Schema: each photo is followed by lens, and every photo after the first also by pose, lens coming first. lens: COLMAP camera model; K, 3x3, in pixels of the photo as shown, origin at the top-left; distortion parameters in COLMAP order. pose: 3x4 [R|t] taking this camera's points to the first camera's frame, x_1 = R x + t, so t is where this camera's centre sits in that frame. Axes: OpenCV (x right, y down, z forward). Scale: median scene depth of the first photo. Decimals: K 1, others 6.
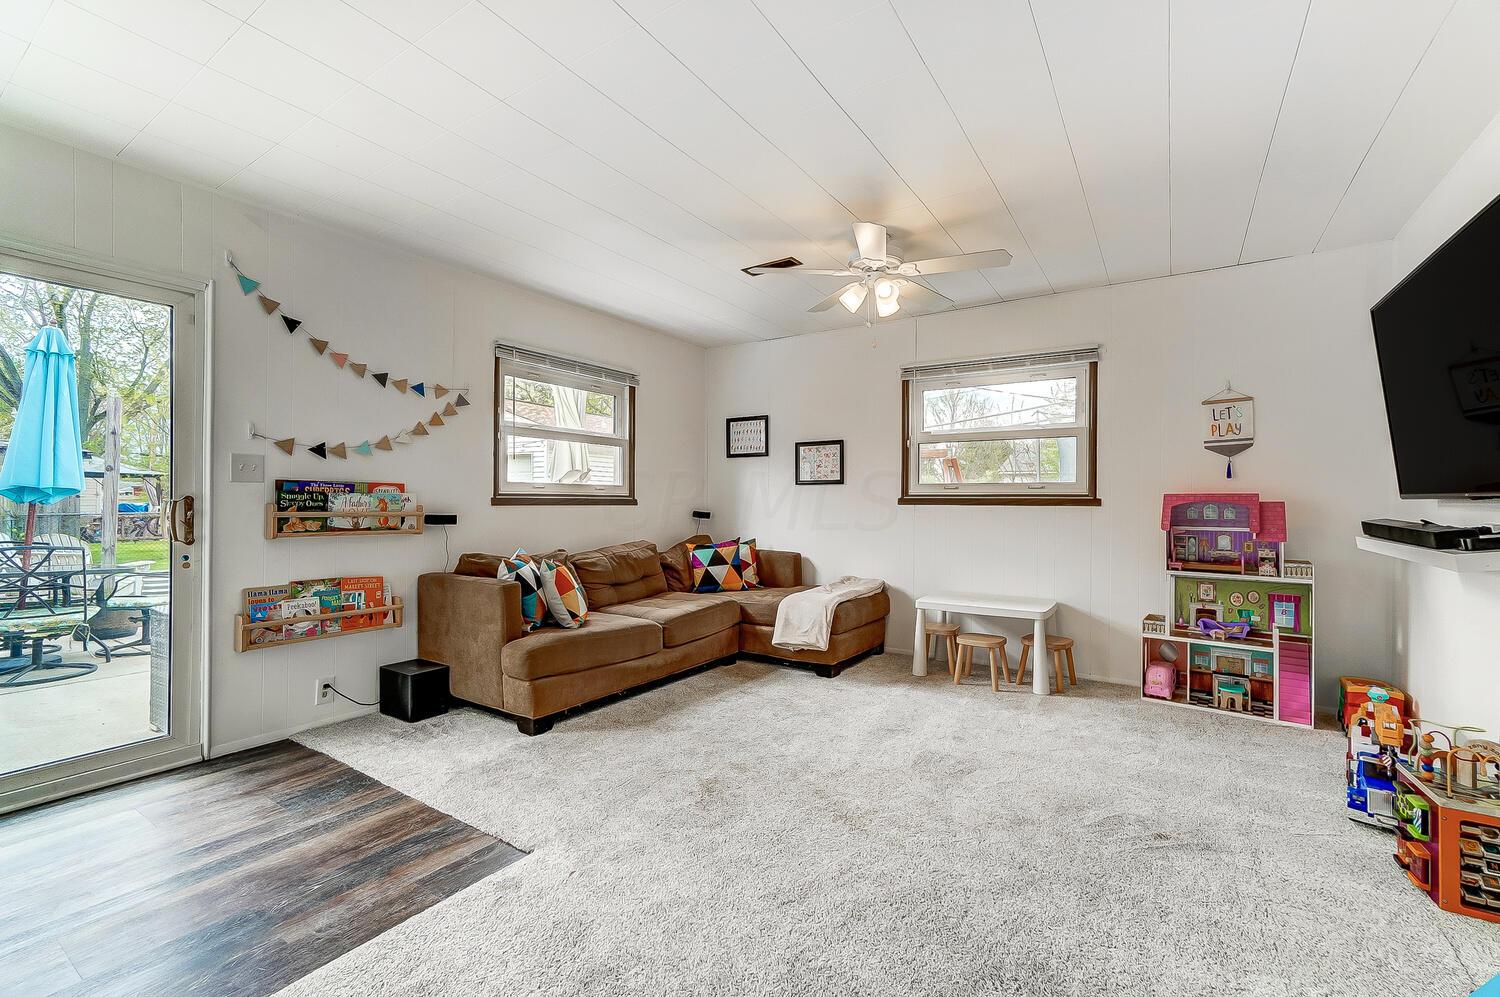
lens RADIAL K [[656.4, 0, 724.4], [0, 656.4, 493.4], [0, 0, 1]] dist [-0.002981, 0.000335]
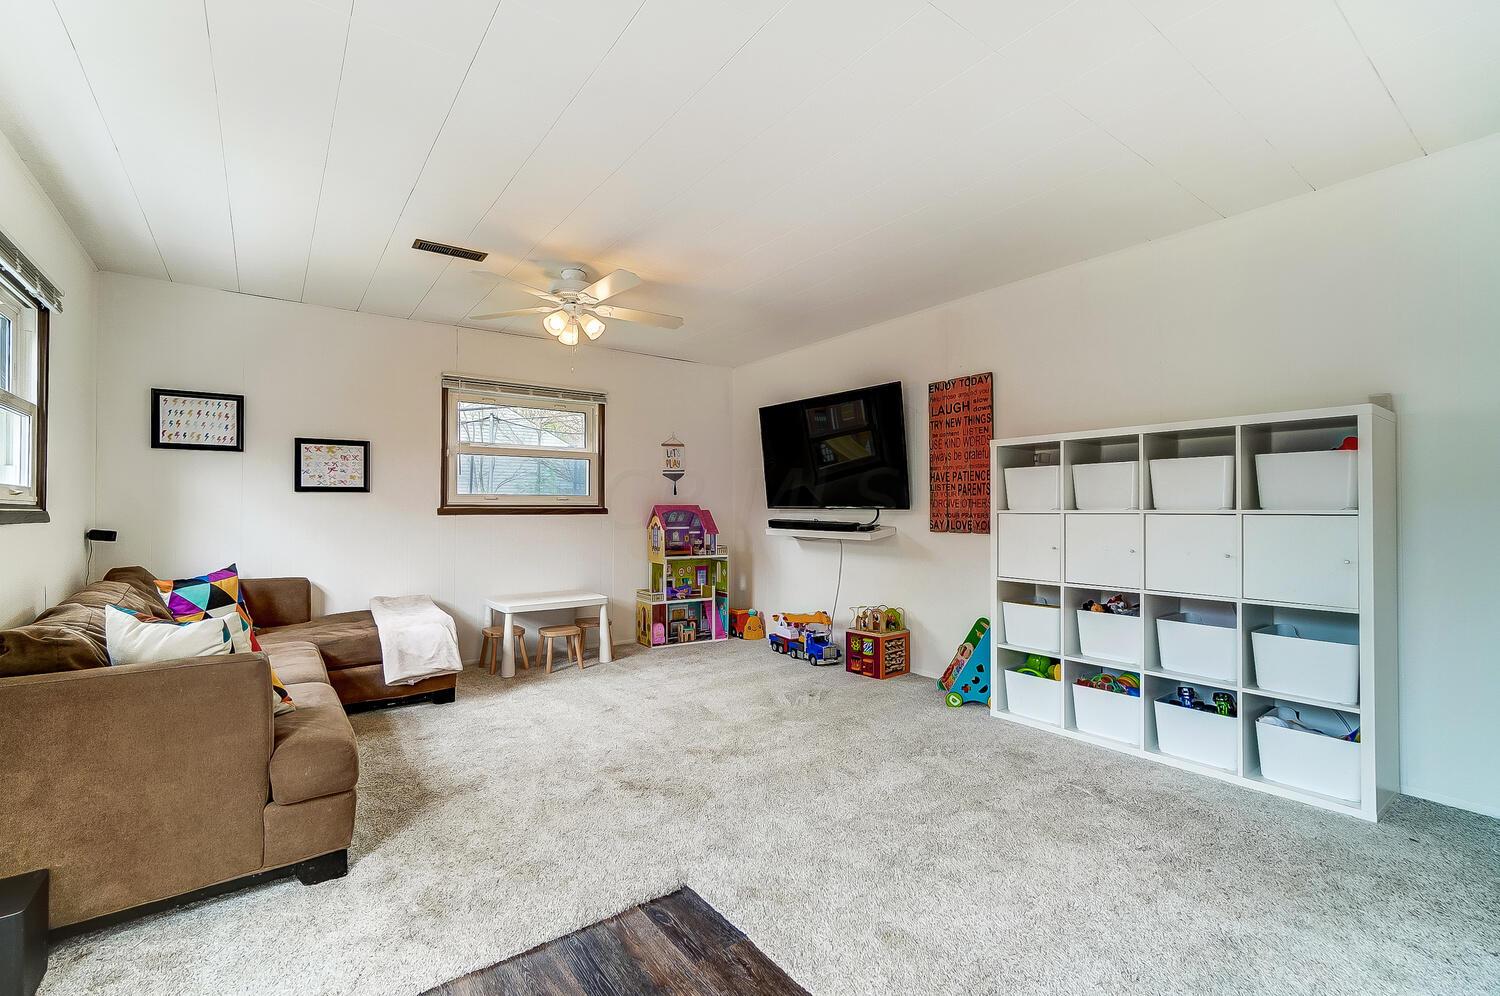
lens RADIAL K [[650.2, 0, 750.0], [0, 650.2, 498.0], [0, 0, 1]] dist [-0.000450, 0.000634]
pose [[0.326939, 0.009965, 0.944993, -0.655545], [-0.009330, 0.999930, -0.007316, -0.007077], [-0.945000, -0.006425, 0.327009, 0.338888]]
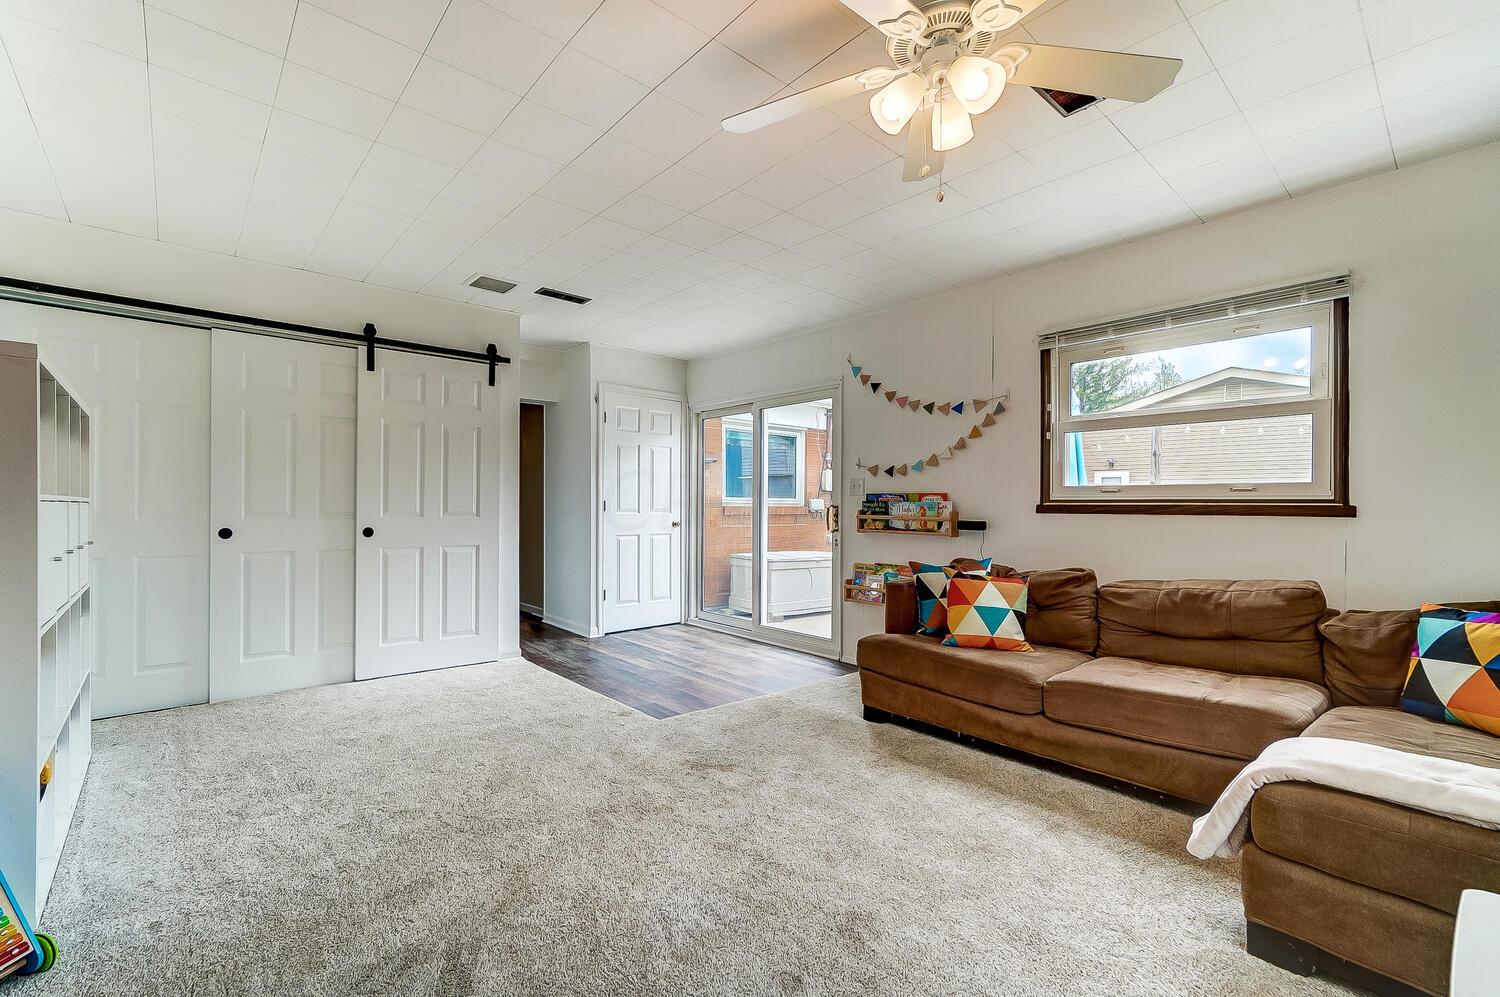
lens RADIAL K [[656.4, 0, 724.4], [0, 656.4, 493.4], [0, 0, 1]] dist [-0.002981, 0.000335]
pose [[-0.260488, -0.025231, -0.965147, 0.712465], [0.004418, 0.999617, -0.027324, 0.015326], [0.965467, -0.011382, -0.260277, 0.896060]]
